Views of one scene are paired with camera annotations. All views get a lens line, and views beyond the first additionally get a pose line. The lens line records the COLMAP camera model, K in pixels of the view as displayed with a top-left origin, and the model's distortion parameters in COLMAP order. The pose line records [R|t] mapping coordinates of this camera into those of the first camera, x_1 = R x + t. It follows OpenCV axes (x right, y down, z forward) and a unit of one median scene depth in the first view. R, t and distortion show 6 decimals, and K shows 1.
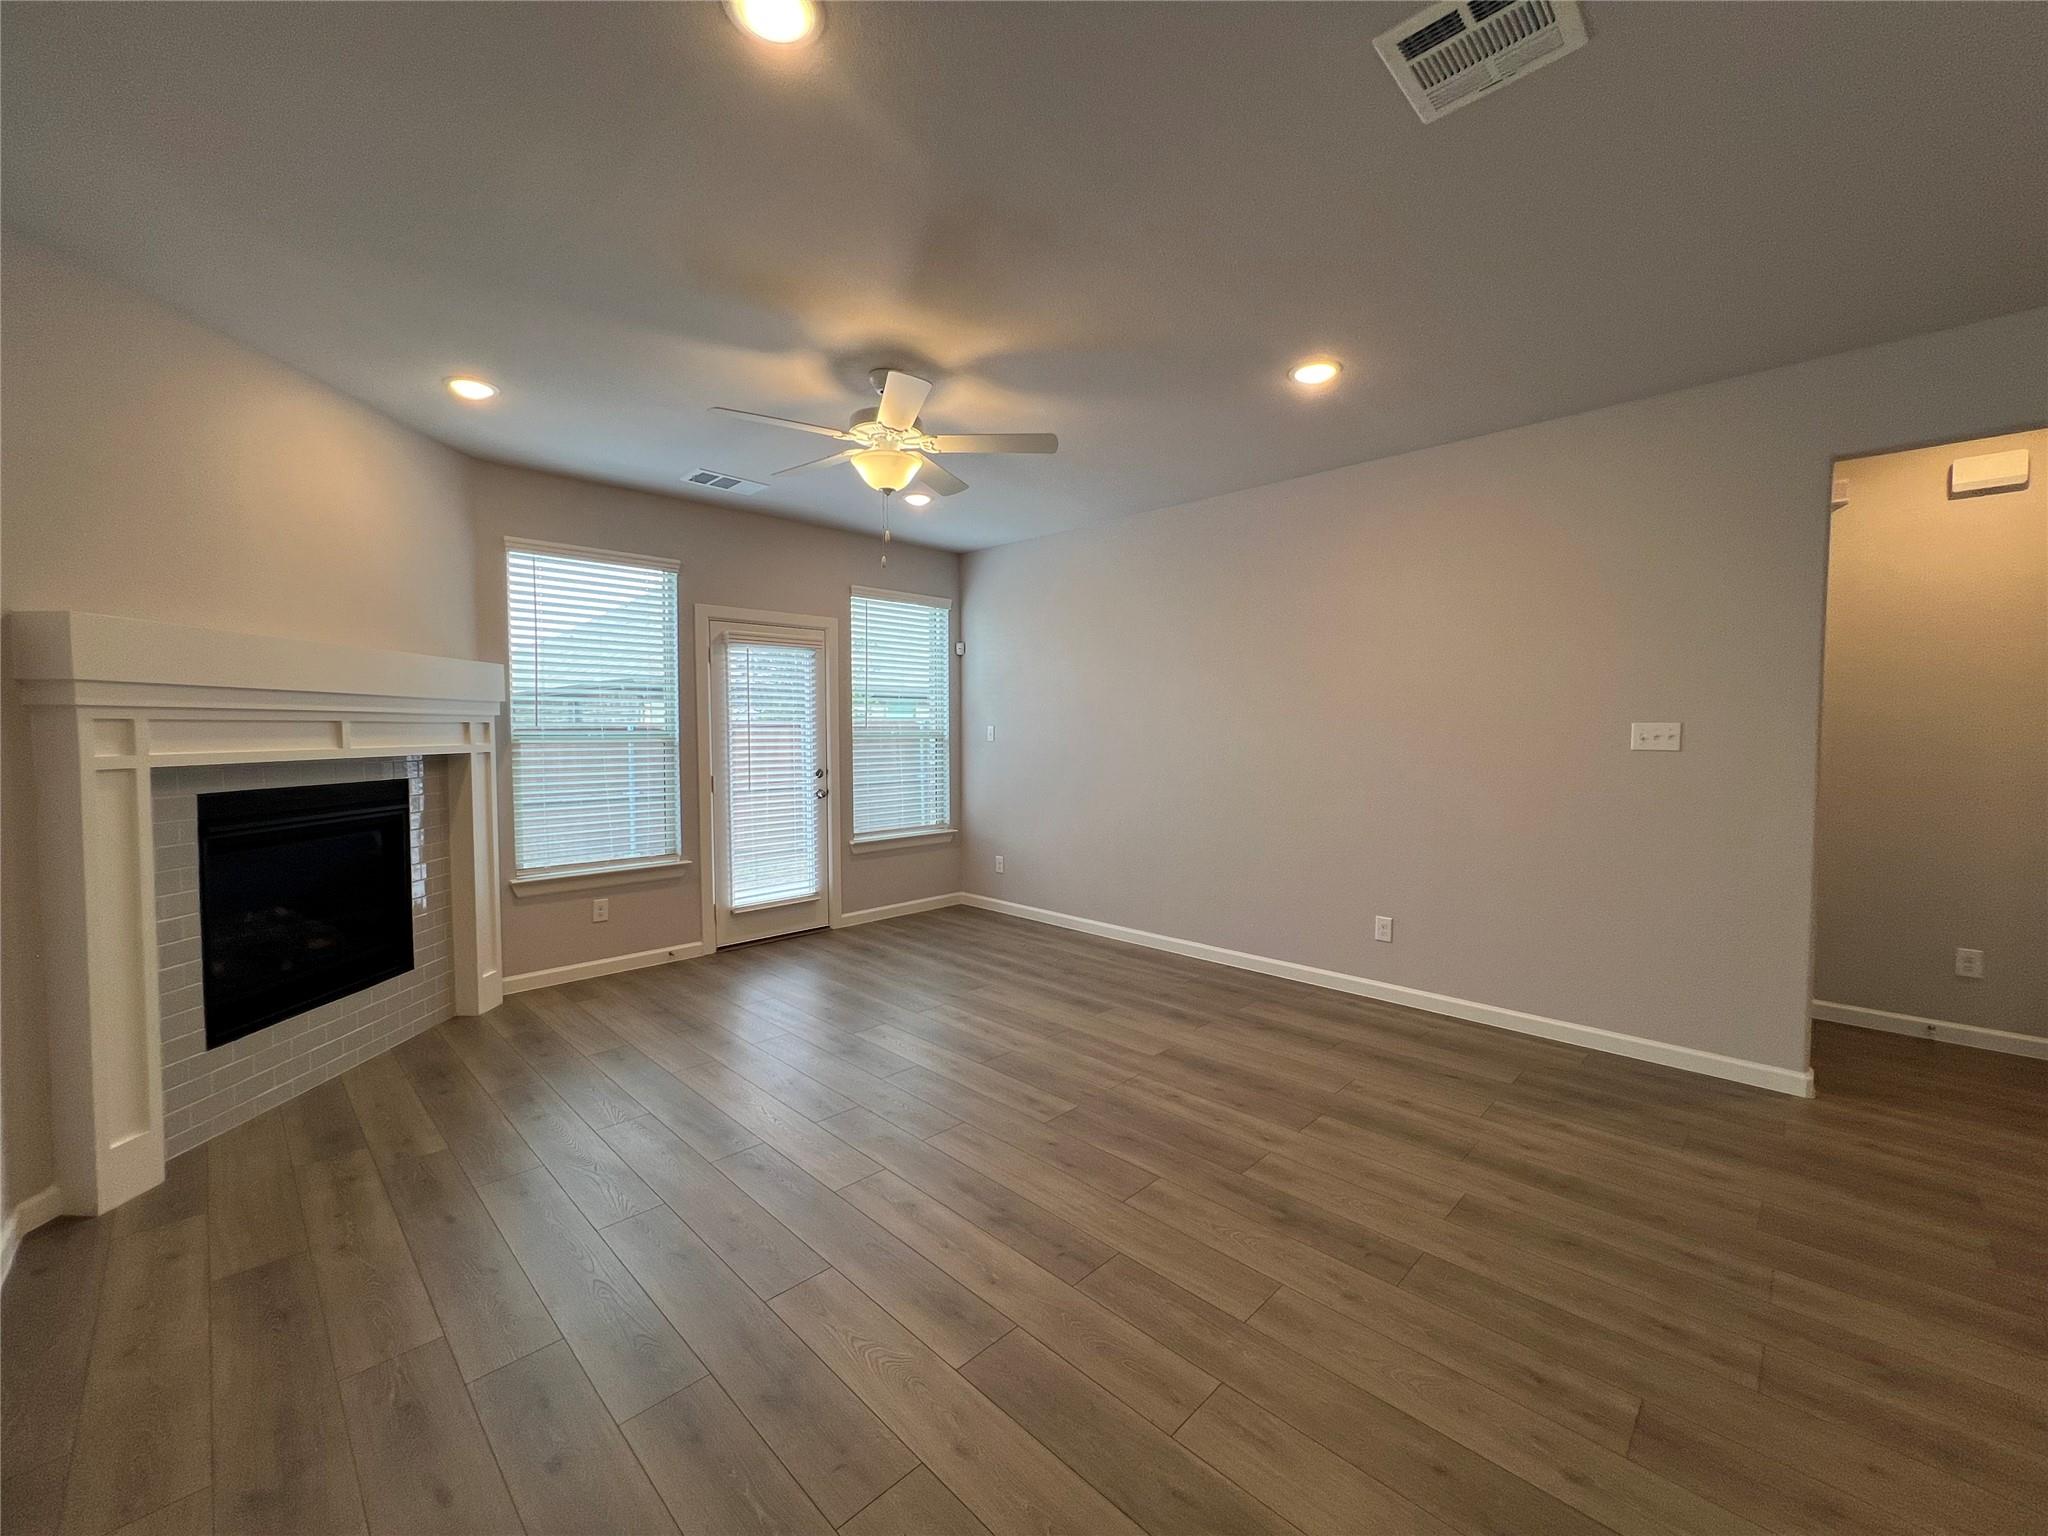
lens RADIAL K [[821.5, 0, 1014.8], [0, 821.5, 766.2], [0, 0, 1]] dist [-0.006055, -0.000821]
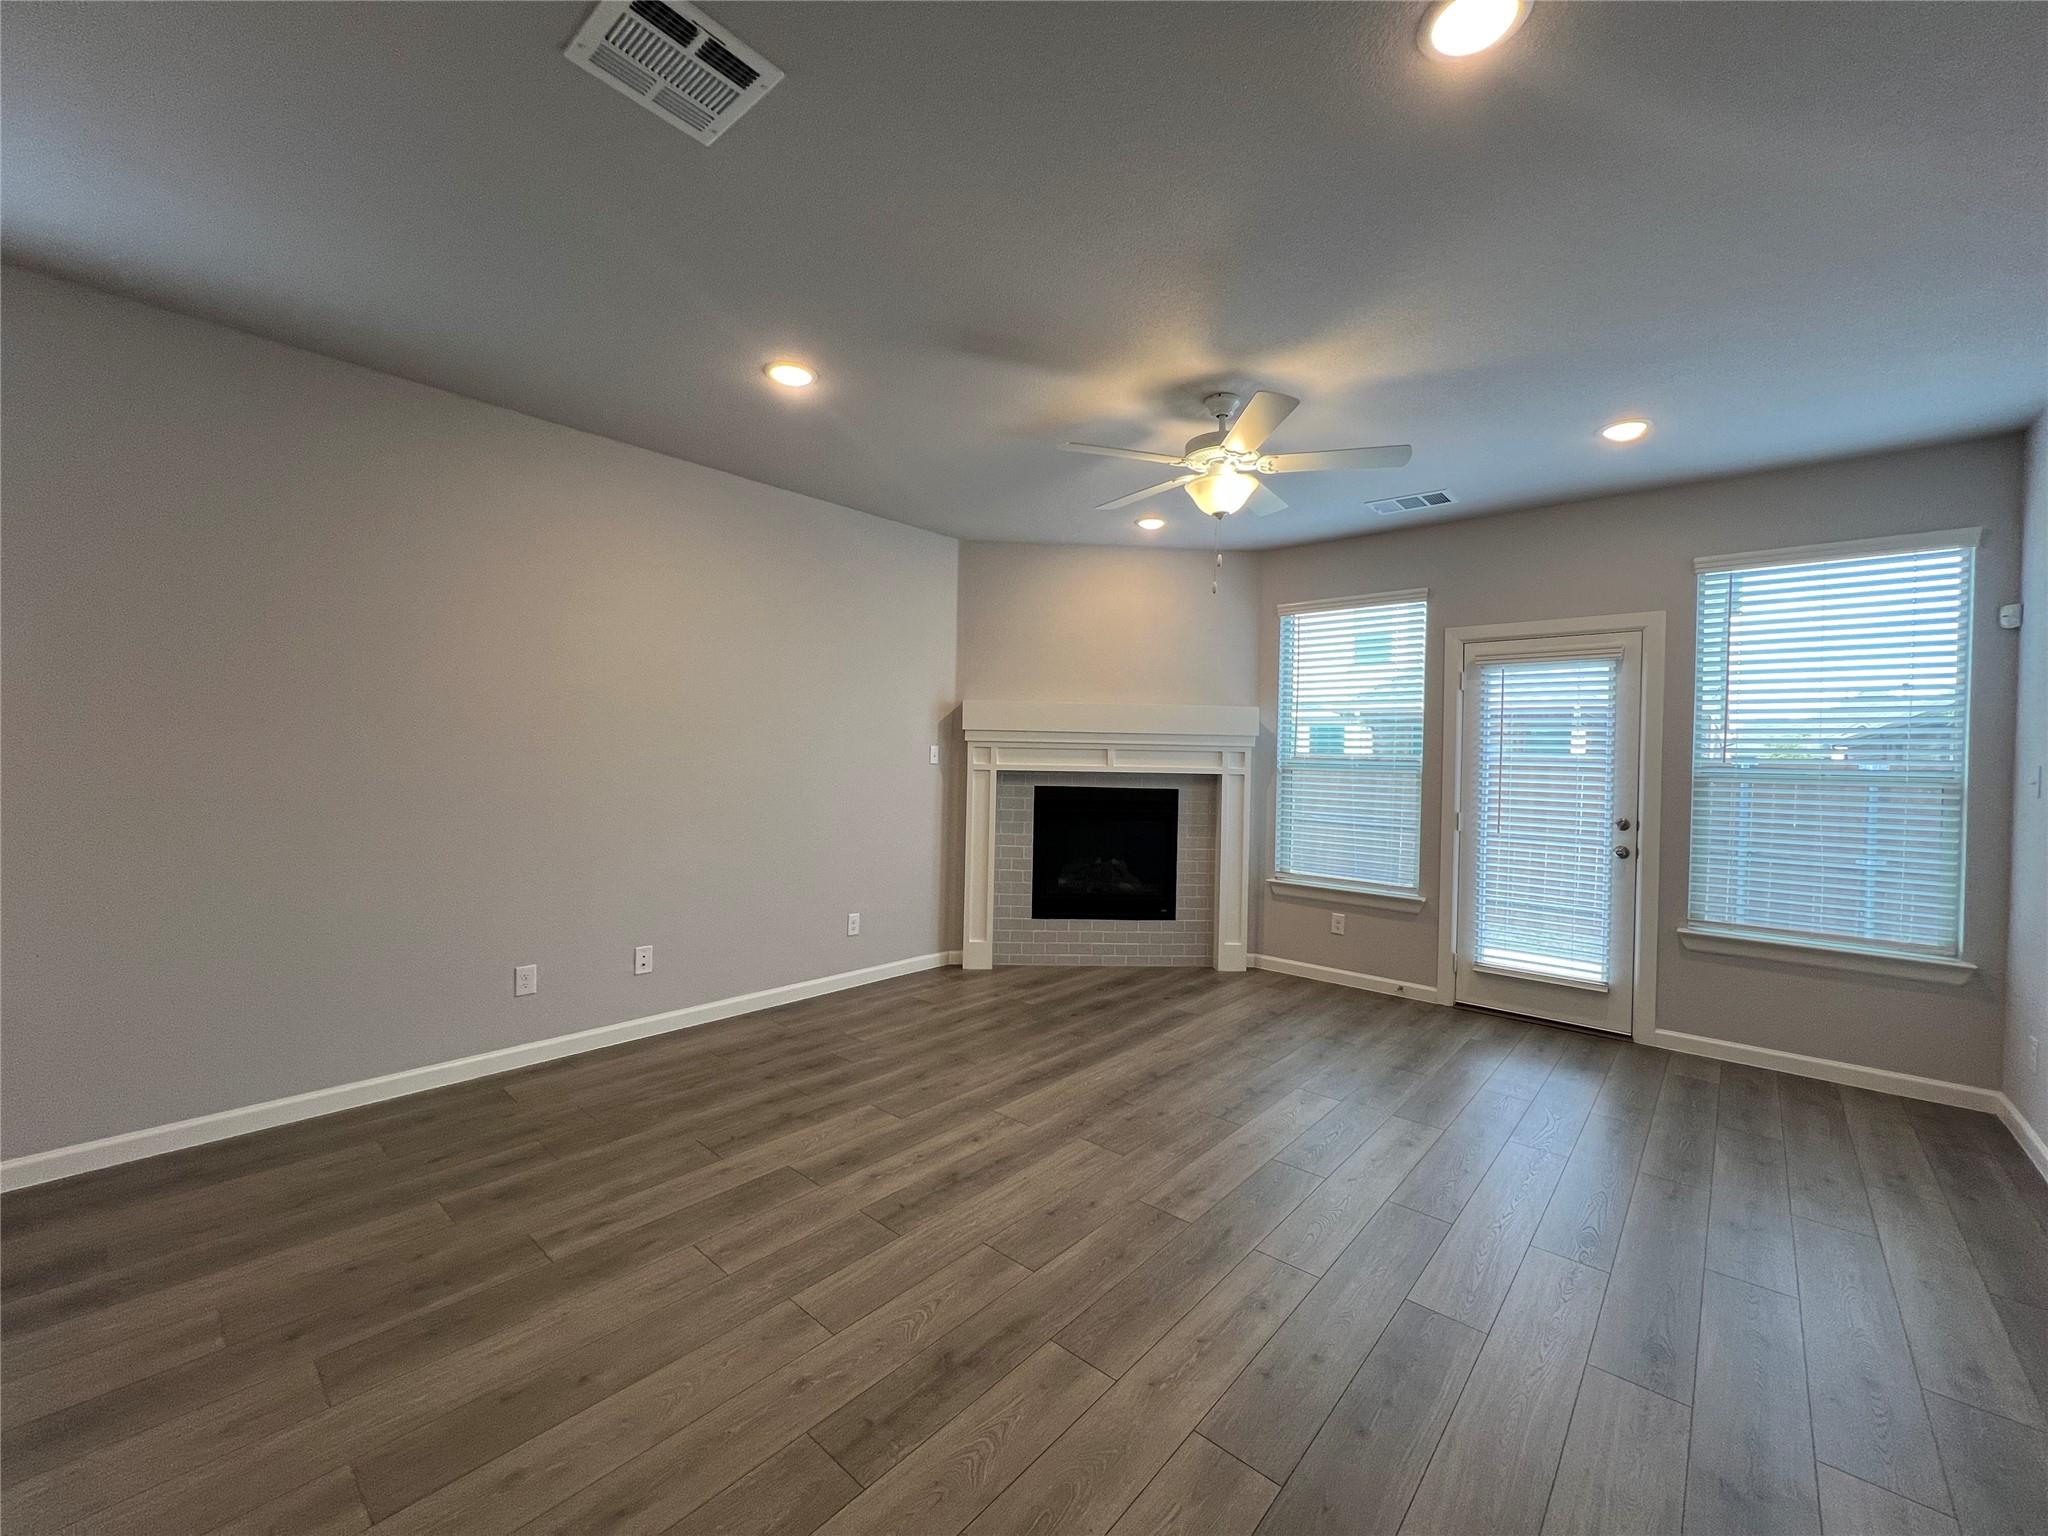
lens RADIAL K [[821.5, 0, 1015.9], [0, 821.5, 760.5], [0, 0, 1]] dist [-0.006055, -0.000821]
pose [[0.059808, 0.010790, -0.998152, 0.618481], [-0.066199, 0.997783, 0.006819, -0.023327], [0.996012, 0.065668, 0.060390, 0.537824]]
